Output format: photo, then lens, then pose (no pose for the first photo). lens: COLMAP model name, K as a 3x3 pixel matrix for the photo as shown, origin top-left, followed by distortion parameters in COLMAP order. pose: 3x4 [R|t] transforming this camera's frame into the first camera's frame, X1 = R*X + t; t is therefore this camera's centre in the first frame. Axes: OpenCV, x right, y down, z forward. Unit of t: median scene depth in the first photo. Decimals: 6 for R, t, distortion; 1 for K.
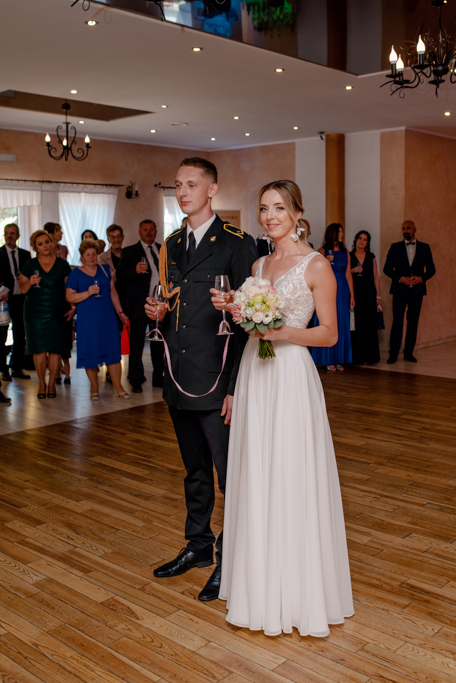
lens RADIAL K [[733.8, 0, 228.0], [0, 733.8, 341.5], [0, 0, 1]] dist [-0.036914, -0.016528]
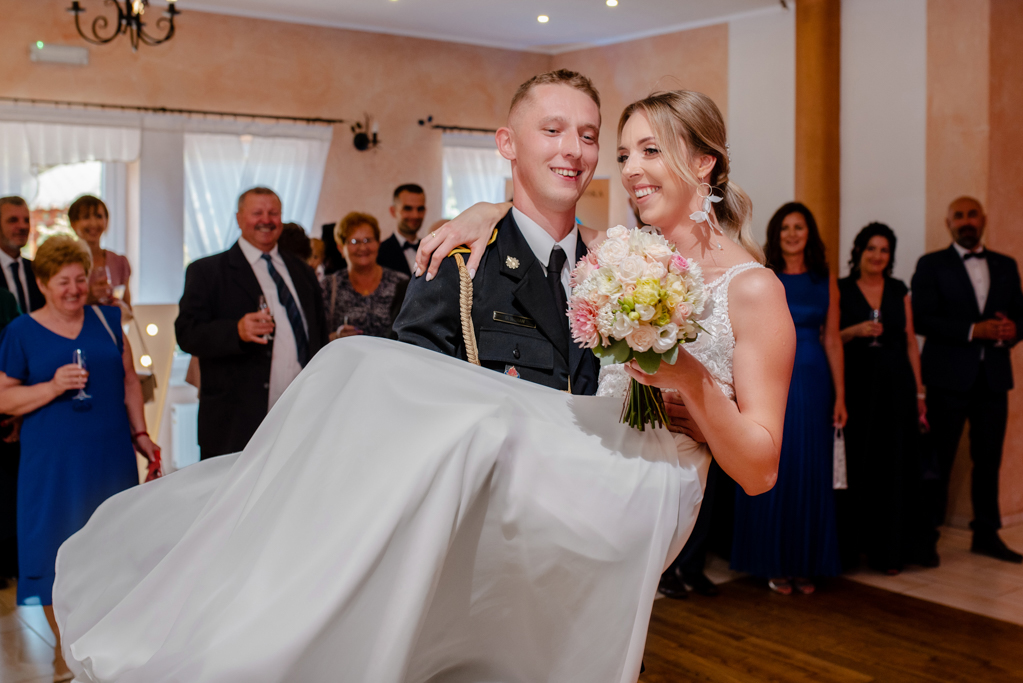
lens RADIAL K [[1092.3, 0, 510.6], [0, 1092.3, 363.3], [0, 0, 1]] dist [-0.098210, -0.002621]
pose [[0.986498, 0.032286, -0.160561, 0.083590], [-0.036519, 0.999057, -0.023483, -0.055342], [0.159652, 0.029029, 0.986746, 0.394105]]
